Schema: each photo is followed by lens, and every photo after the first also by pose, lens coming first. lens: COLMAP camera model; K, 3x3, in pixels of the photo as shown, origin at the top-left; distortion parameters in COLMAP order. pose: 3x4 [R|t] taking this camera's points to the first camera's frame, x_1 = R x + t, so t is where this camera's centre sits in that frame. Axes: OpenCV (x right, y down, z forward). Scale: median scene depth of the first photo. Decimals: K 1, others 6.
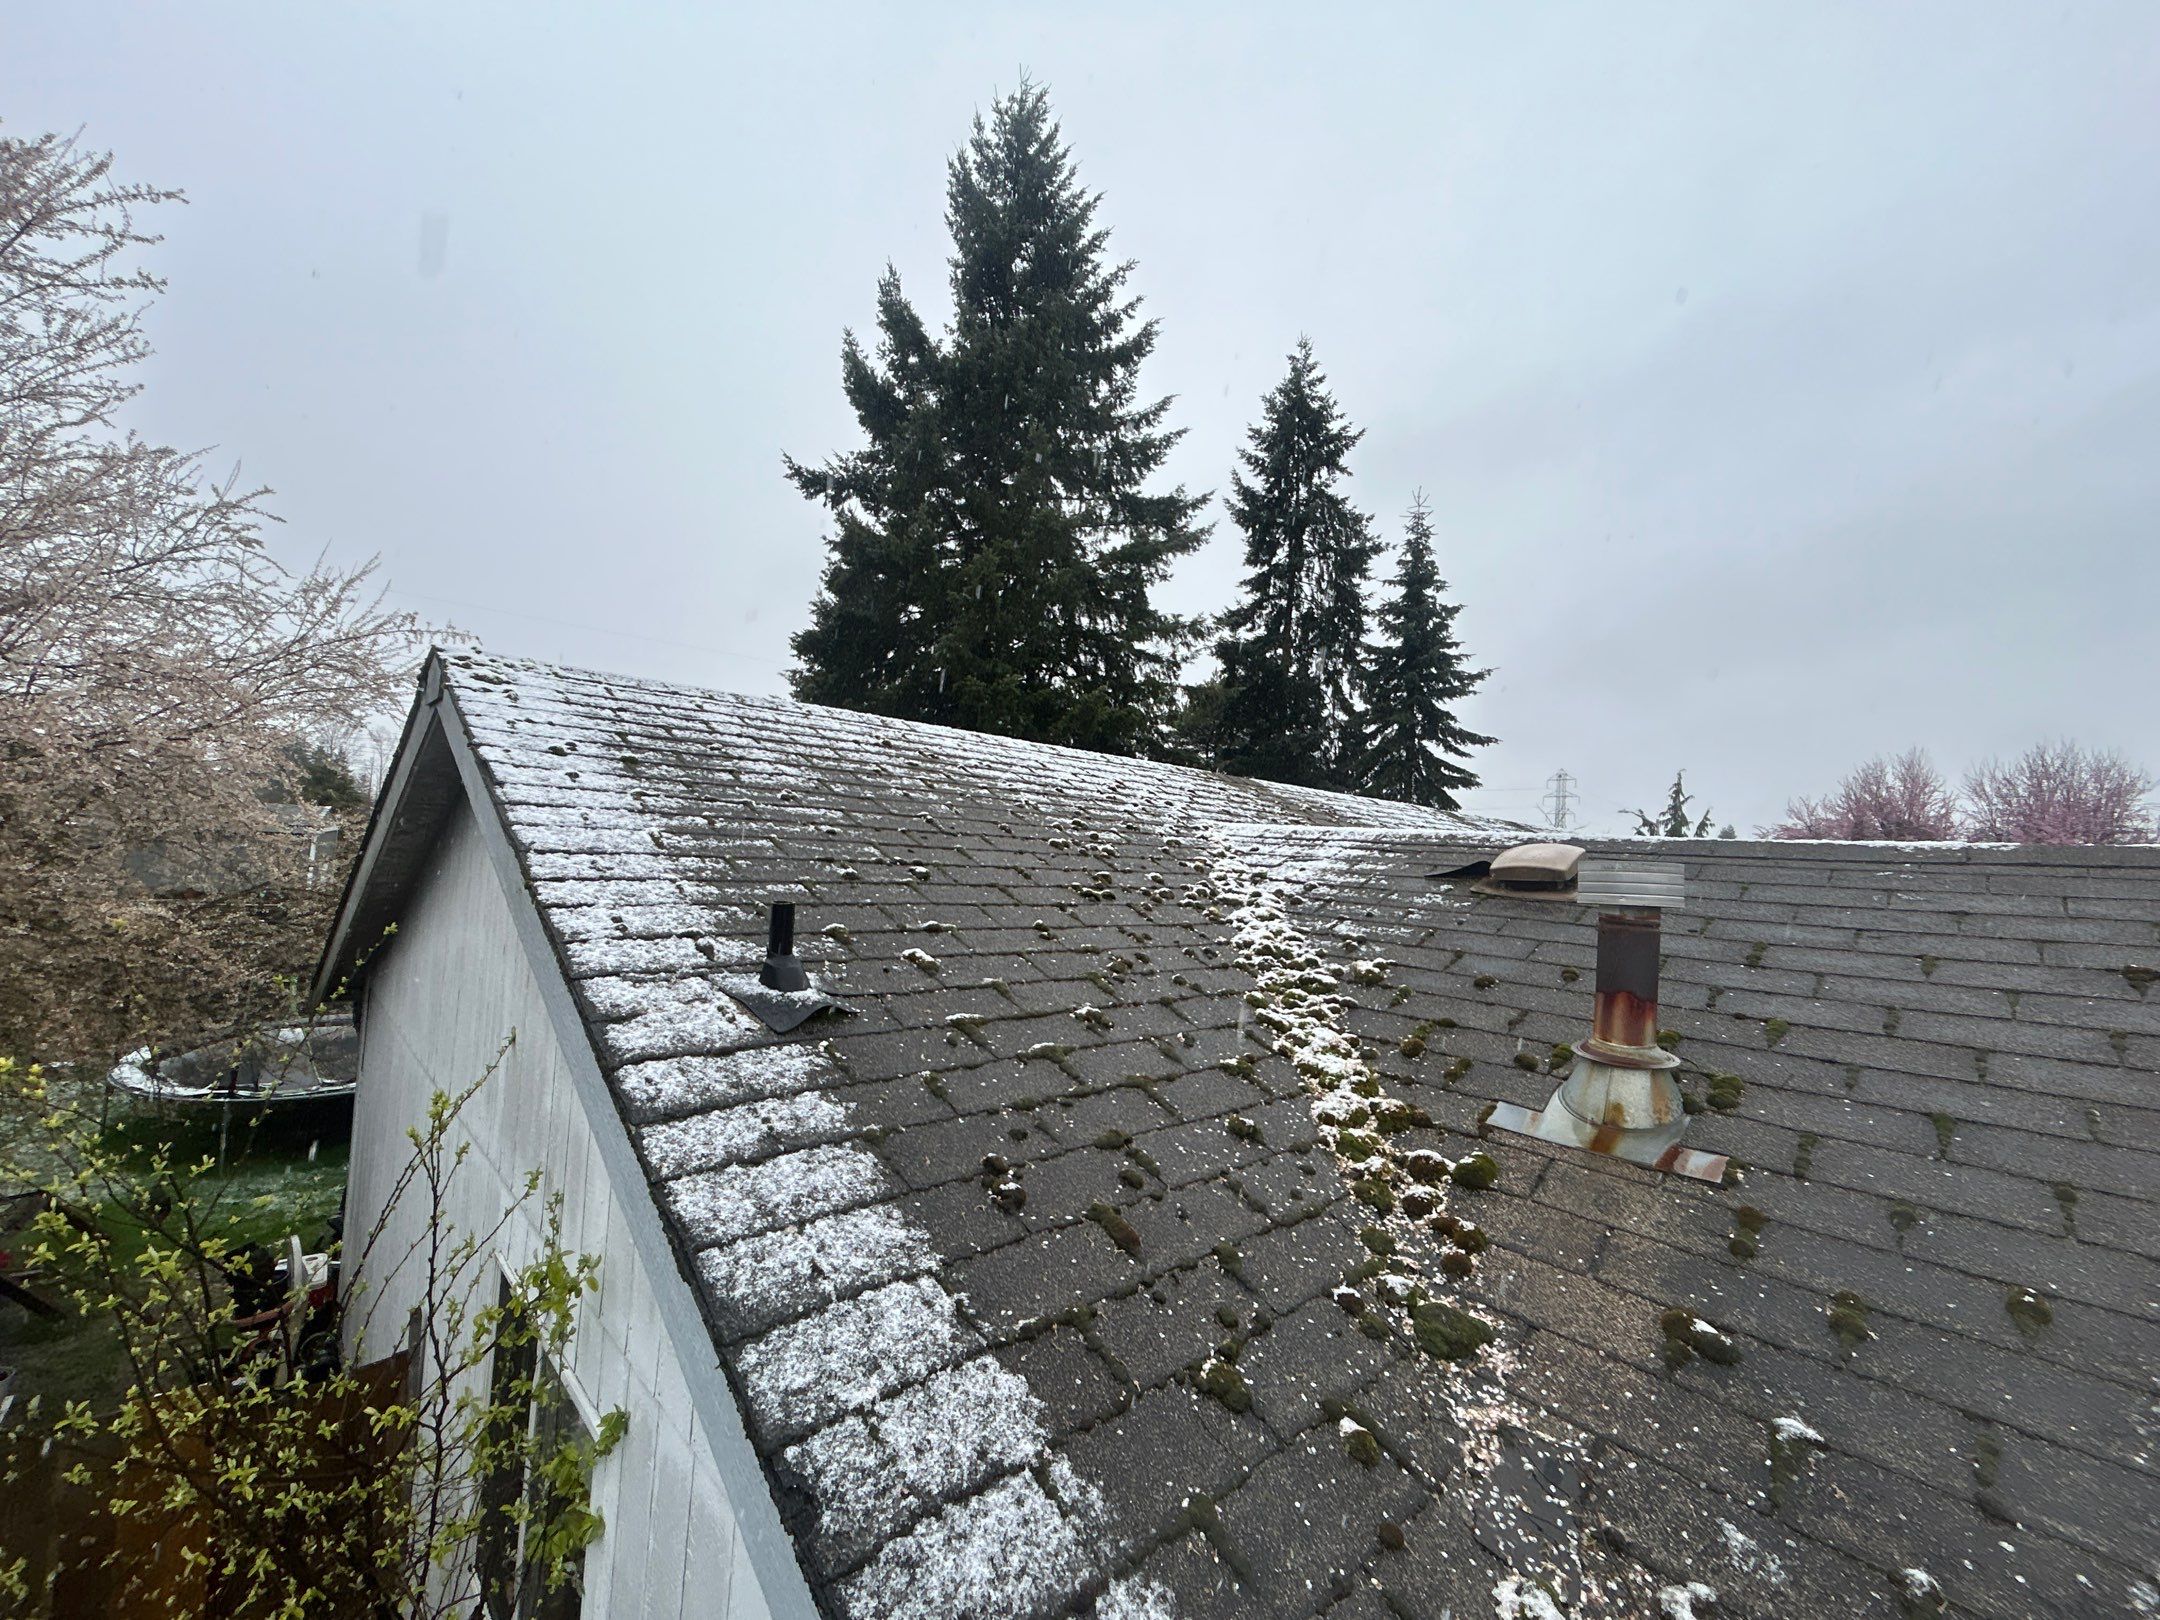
lens RADIAL K [[873.4, 0, 1079.6], [0, 873.4, 810.3], [0, 0, 1]] dist [-0.000852, 0.000541]
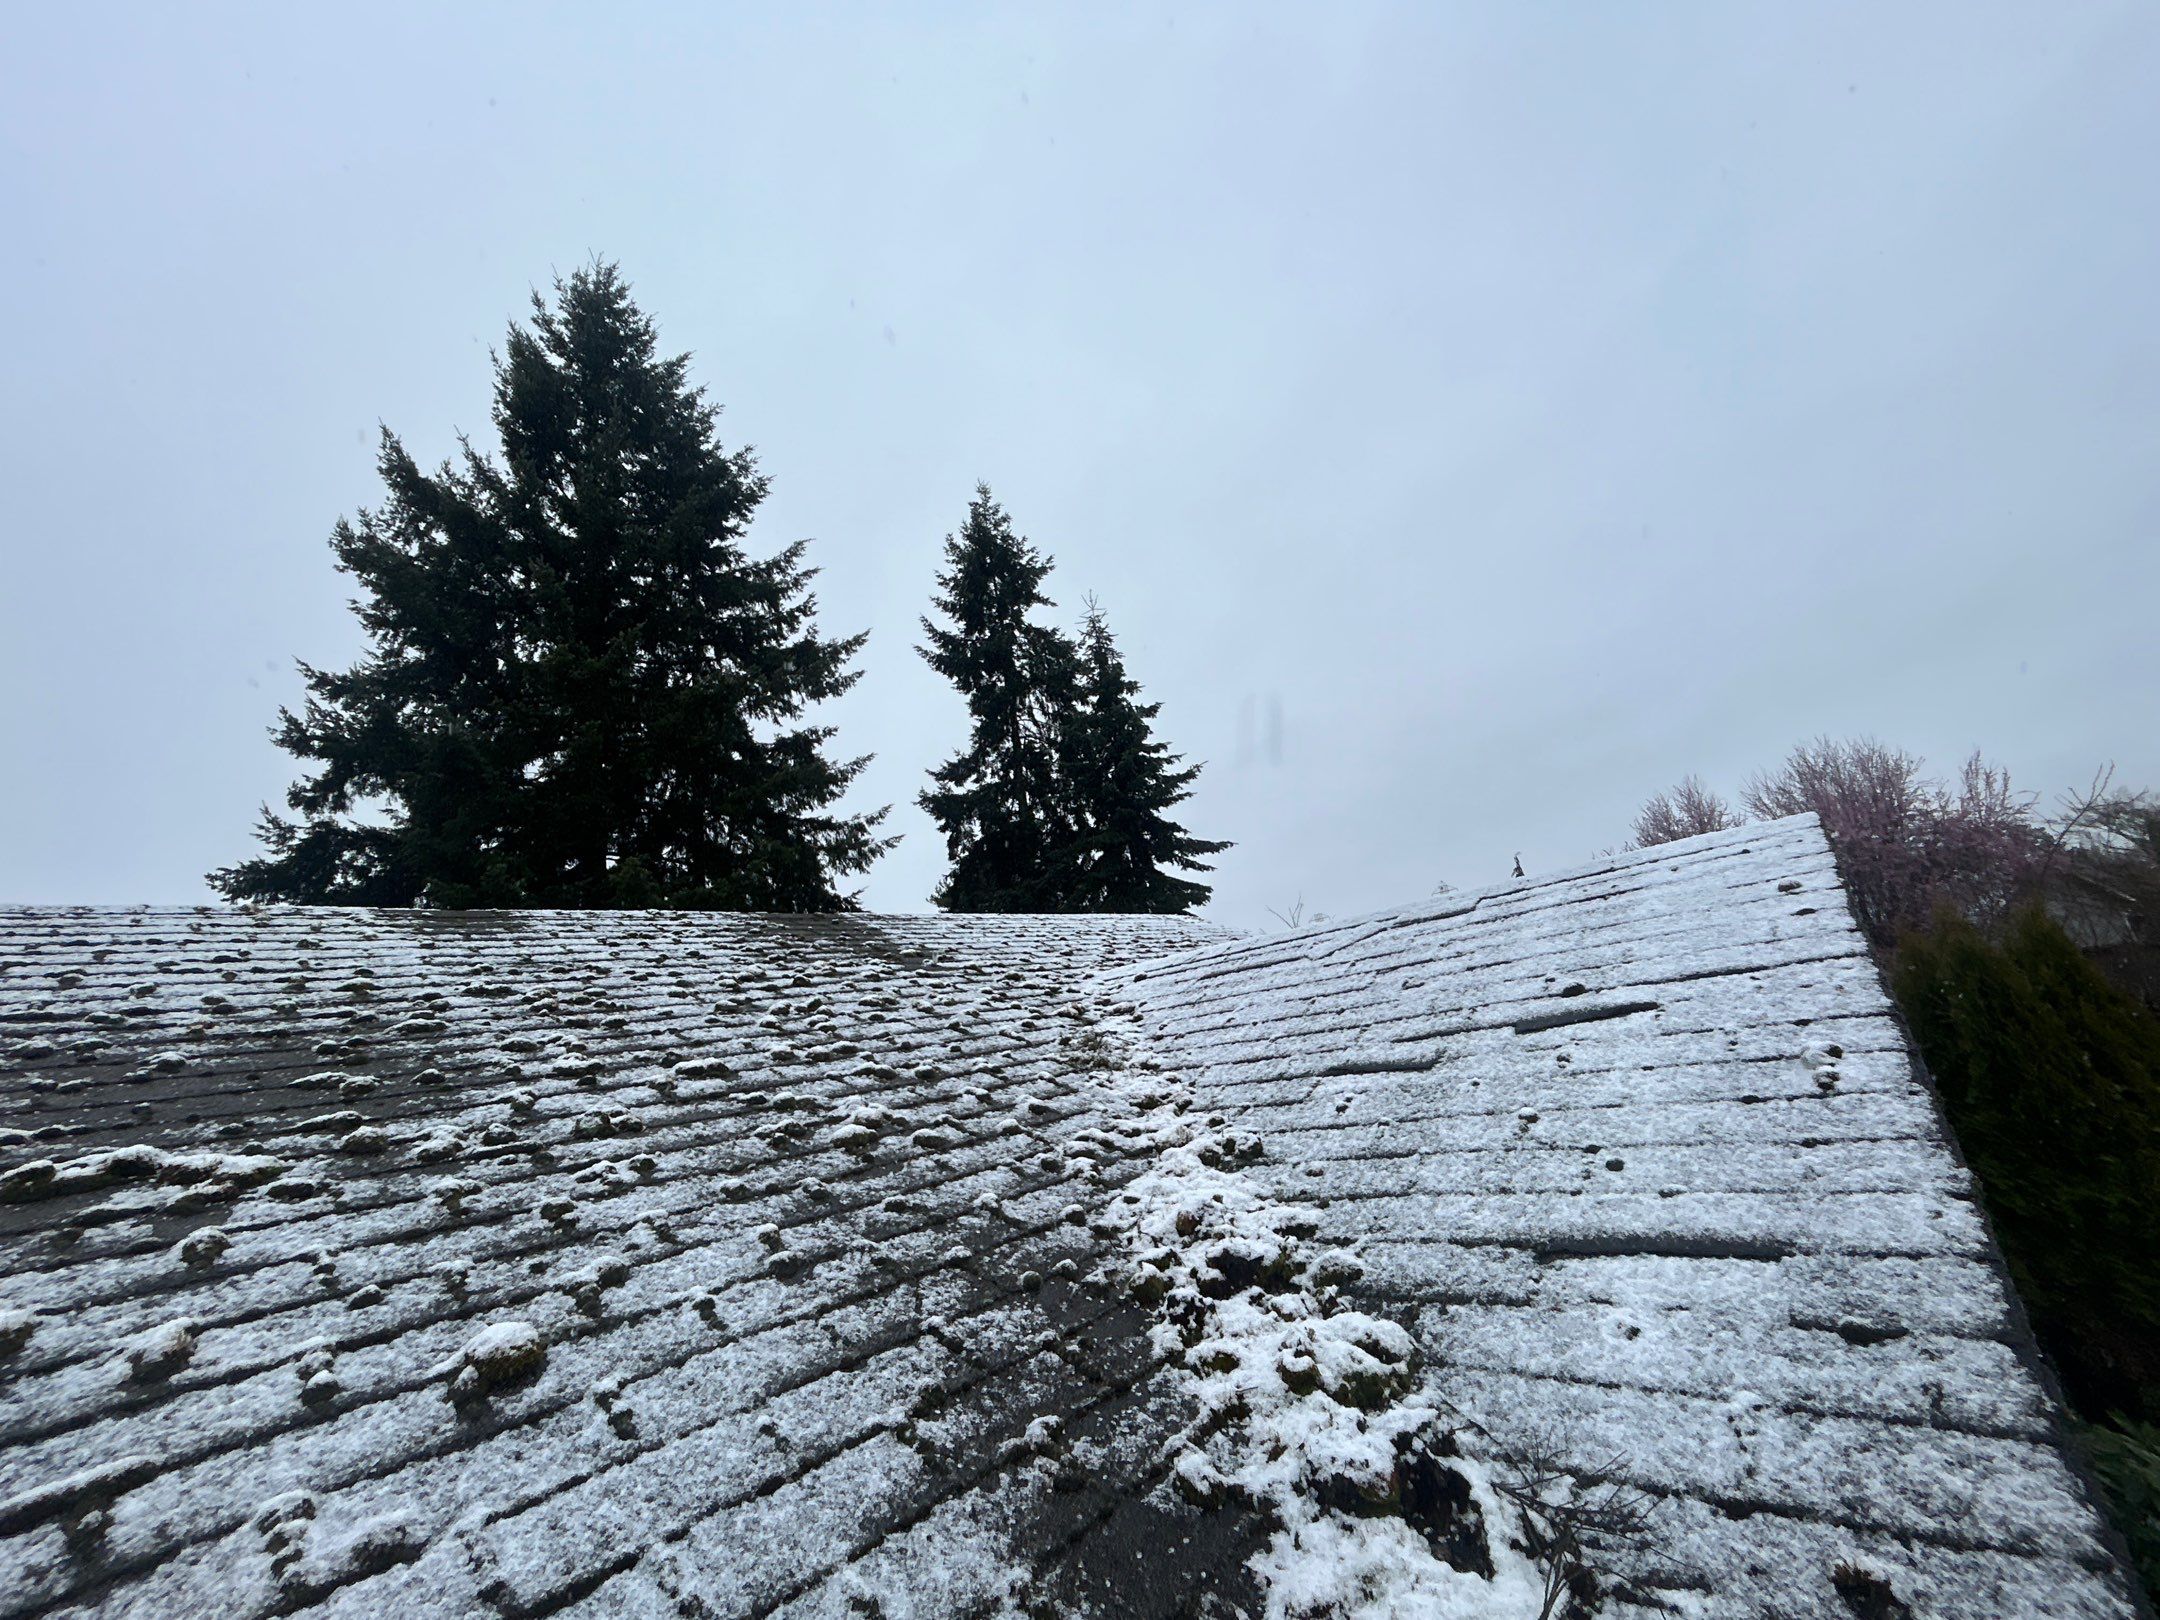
lens RADIAL K [[873.4, 0, 1081.1], [0, 873.4, 802.8], [0, 0, 1]] dist [-0.000852, 0.000541]
pose [[0.975860, -0.175398, 0.130128, 0.224083], [0.200835, 0.954798, -0.219150, 0.036445], [-0.085808, 0.239994, 0.966975, 0.179207]]
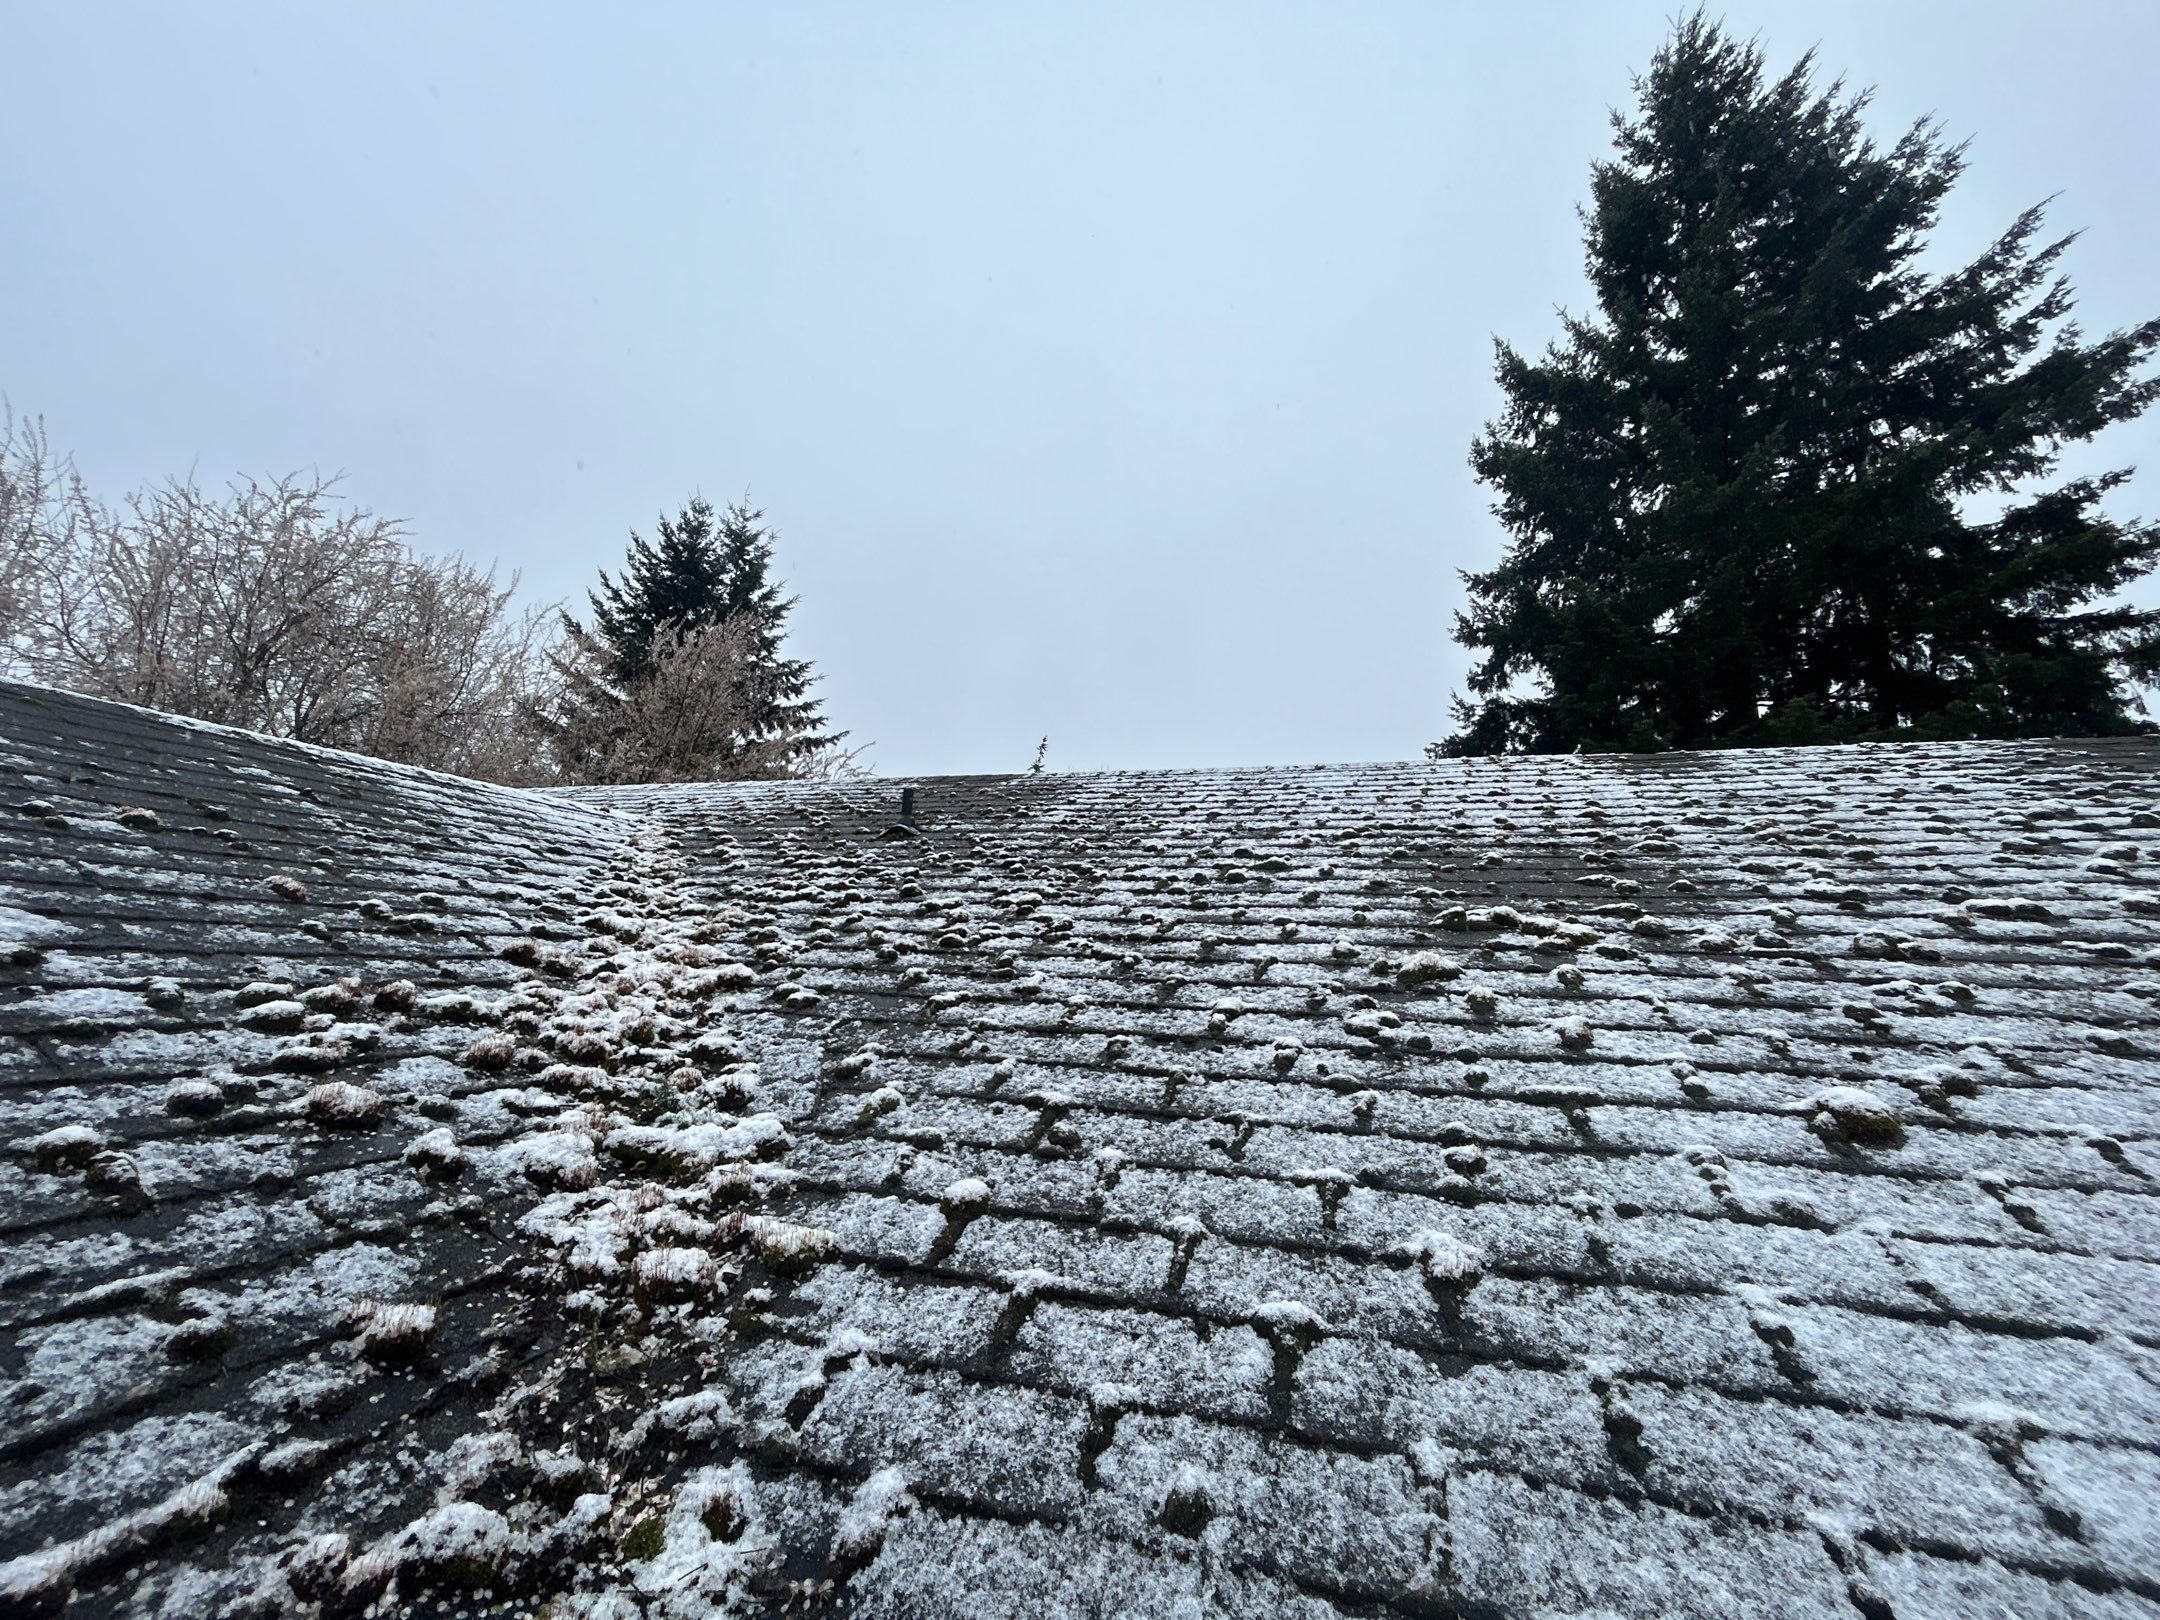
lens RADIAL K [[873.4, 0, 1075.2], [0, 873.4, 807.0], [0, 0, 1]] dist [-0.000852, 0.000541]
pose [[0.487178, -0.195360, -0.851171, 0.218084], [0.027220, 0.977581, -0.208794, 0.041143], [0.872879, 0.078551, 0.481573, 0.165767]]
